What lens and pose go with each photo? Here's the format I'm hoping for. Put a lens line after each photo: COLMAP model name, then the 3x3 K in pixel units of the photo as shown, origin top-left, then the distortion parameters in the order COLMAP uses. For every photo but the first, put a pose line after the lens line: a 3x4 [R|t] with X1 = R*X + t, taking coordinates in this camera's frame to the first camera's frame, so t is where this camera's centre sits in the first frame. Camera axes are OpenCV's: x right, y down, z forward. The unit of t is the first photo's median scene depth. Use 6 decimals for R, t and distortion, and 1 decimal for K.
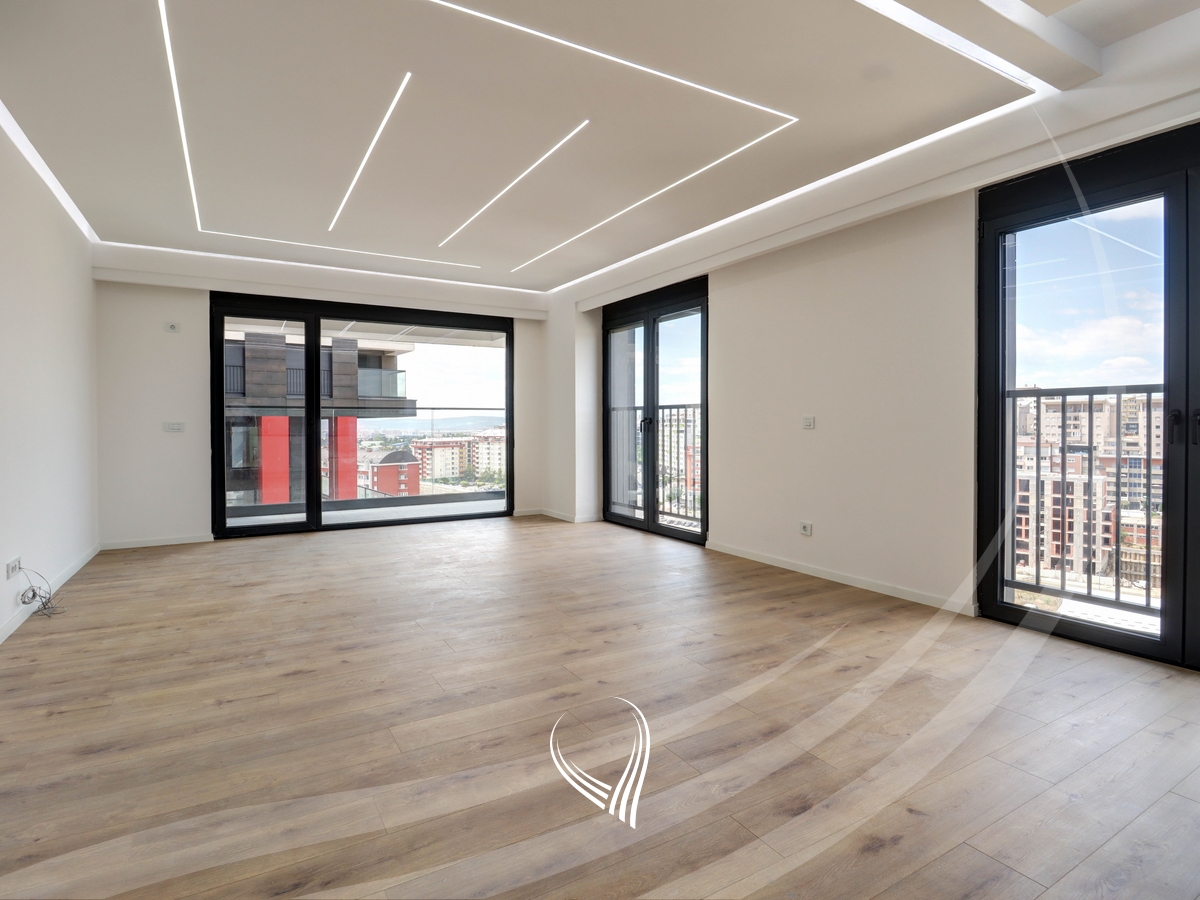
lens RADIAL K [[632.4, 0, 605.4], [0, 632.4, 450.0], [0, 0, 1]] dist [-0.006458, -0.005452]
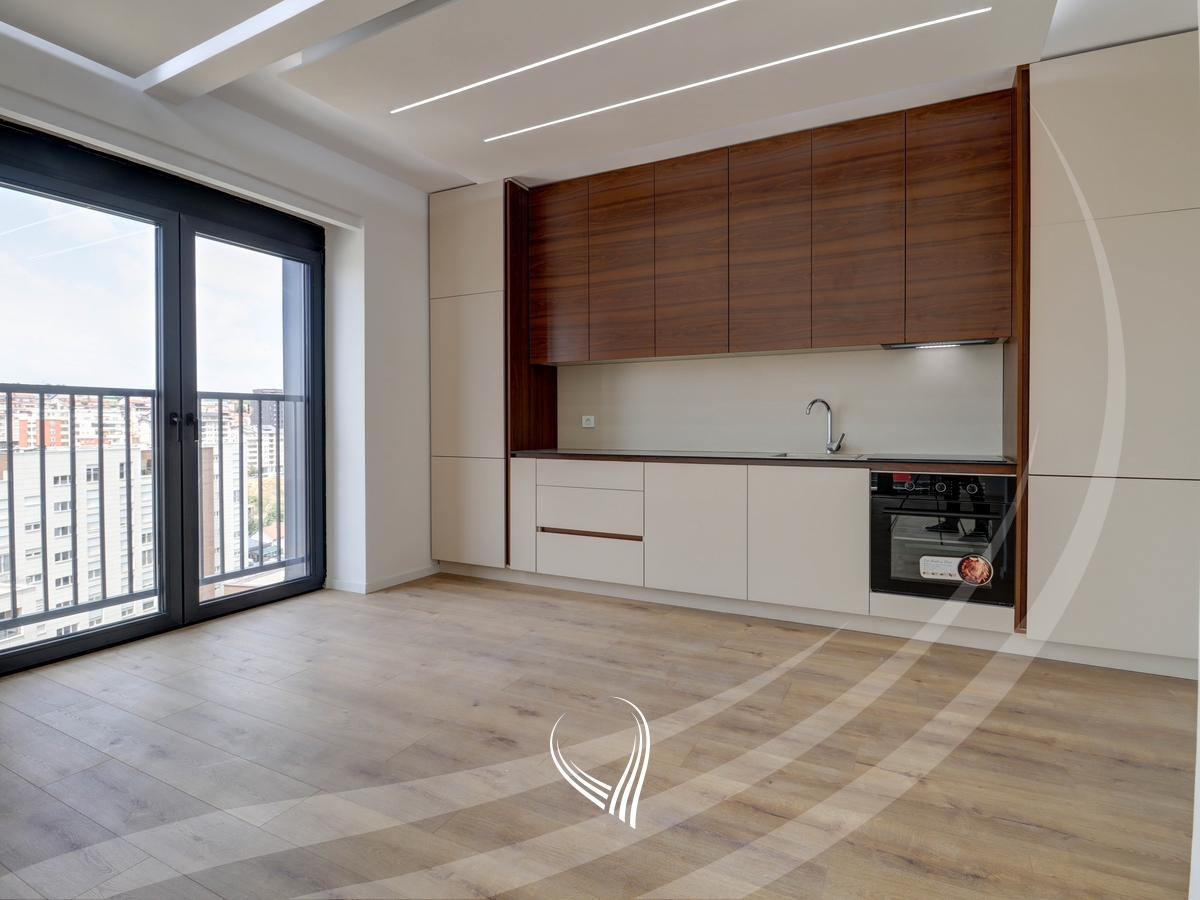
lens RADIAL K [[632.4, 0, 604.6], [0, 632.4, 437.6], [0, 0, 1]] dist [-0.006458, -0.005452]
pose [[-0.515691, -0.018081, 0.856584, -0.771498], [0.037204, 0.998362, 0.043472, -0.045568], [-0.855966, 0.054286, -0.514174, 1.161383]]
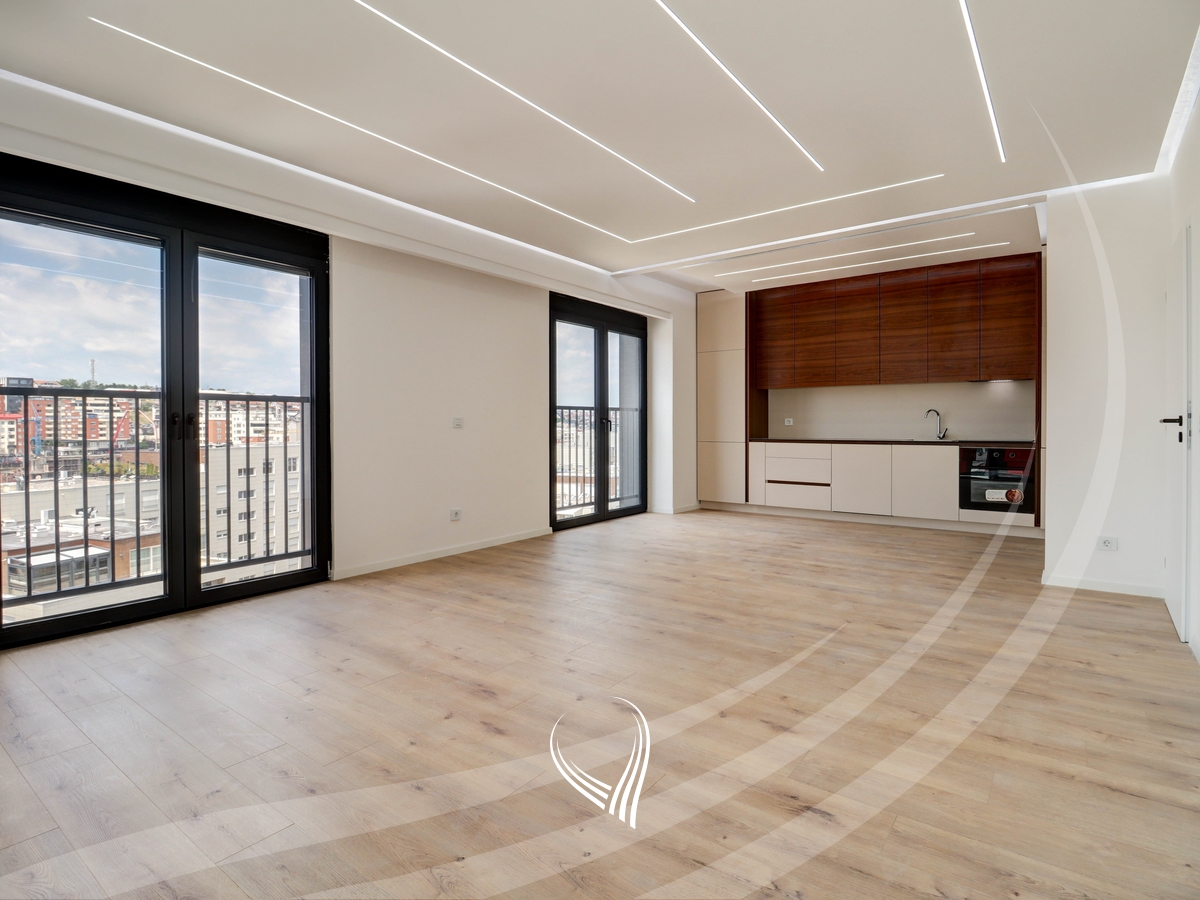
lens RADIAL K [[632.4, 0, 599.5], [0, 632.4, 443.6], [0, 0, 1]] dist [-0.006458, -0.005452]
pose [[-0.385782, -0.026032, 0.922223, -1.147907], [0.040251, 0.998175, 0.045013, -0.061530], [-0.921712, 0.054486, -0.384030, 1.626884]]
